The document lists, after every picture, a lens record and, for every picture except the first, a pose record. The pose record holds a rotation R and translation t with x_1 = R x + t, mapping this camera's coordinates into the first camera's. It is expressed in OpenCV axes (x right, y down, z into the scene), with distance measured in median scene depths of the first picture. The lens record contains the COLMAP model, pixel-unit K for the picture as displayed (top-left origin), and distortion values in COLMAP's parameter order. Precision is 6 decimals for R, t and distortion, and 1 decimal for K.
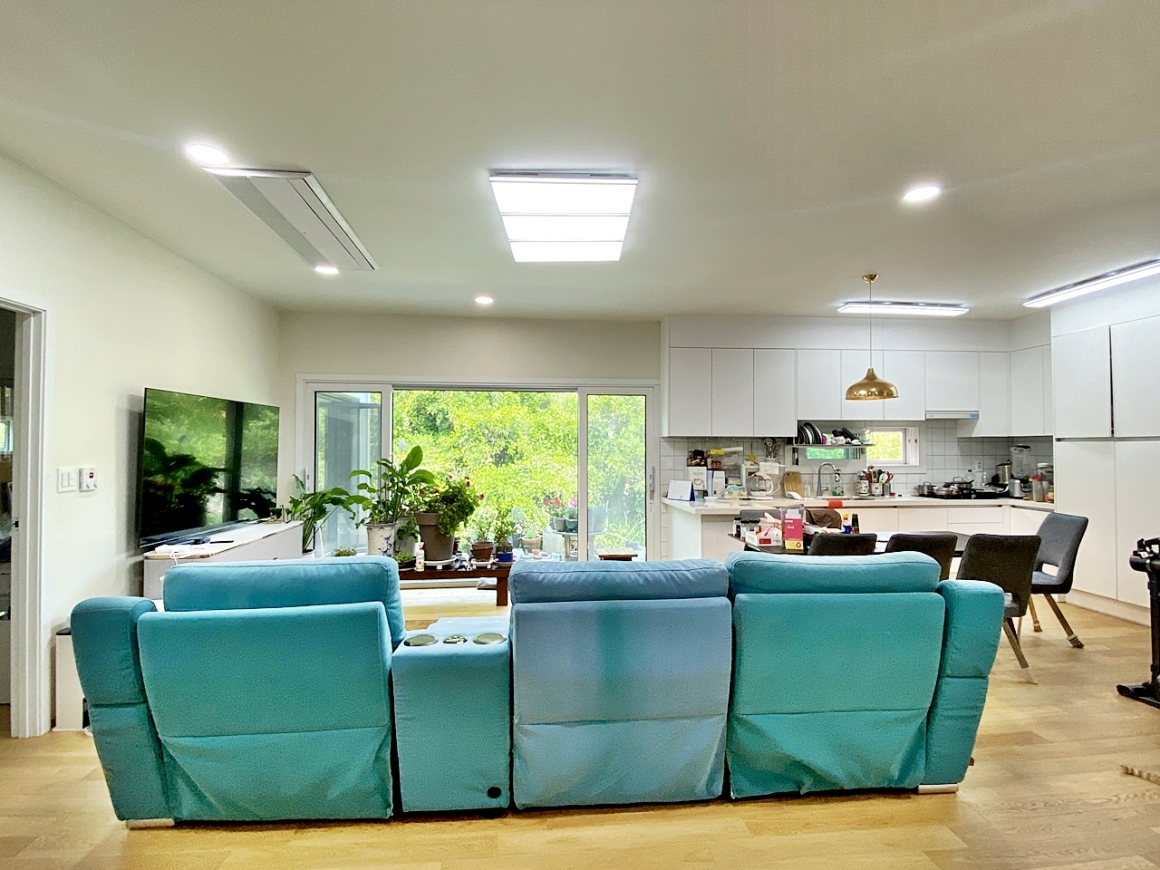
lens RADIAL K [[565.7, 0, 580.0], [0, 565.7, 435.0], [0, 0, 1]] dist [0.000207, -0.000109]
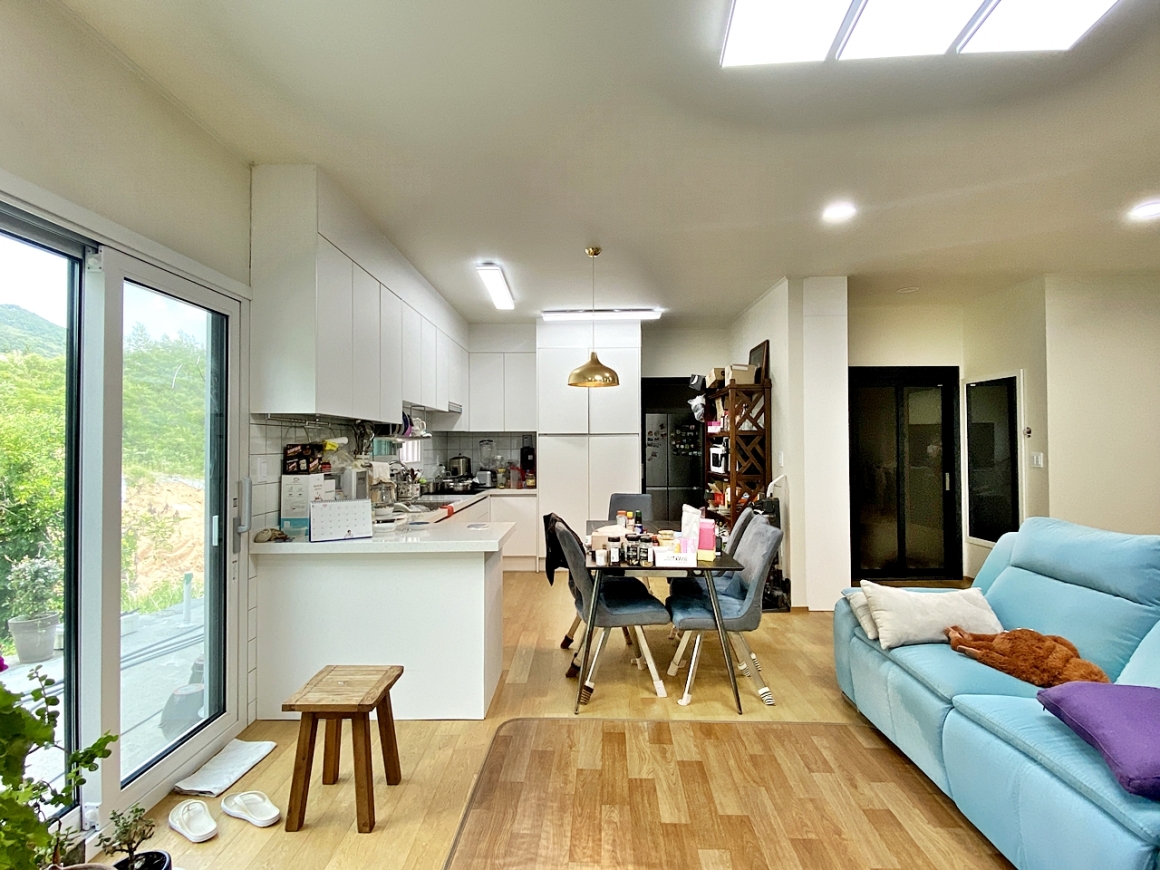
lens RADIAL K [[565.7, 0, 580.0], [0, 565.7, 435.0], [0, 0, 1]] dist [0.000207, -0.000109]
pose [[0.126030, 0.017685, 0.991869, -0.279162], [-0.020104, 0.999681, -0.015270, 0.021597], [-0.991823, -0.018016, 0.126345, 0.664878]]
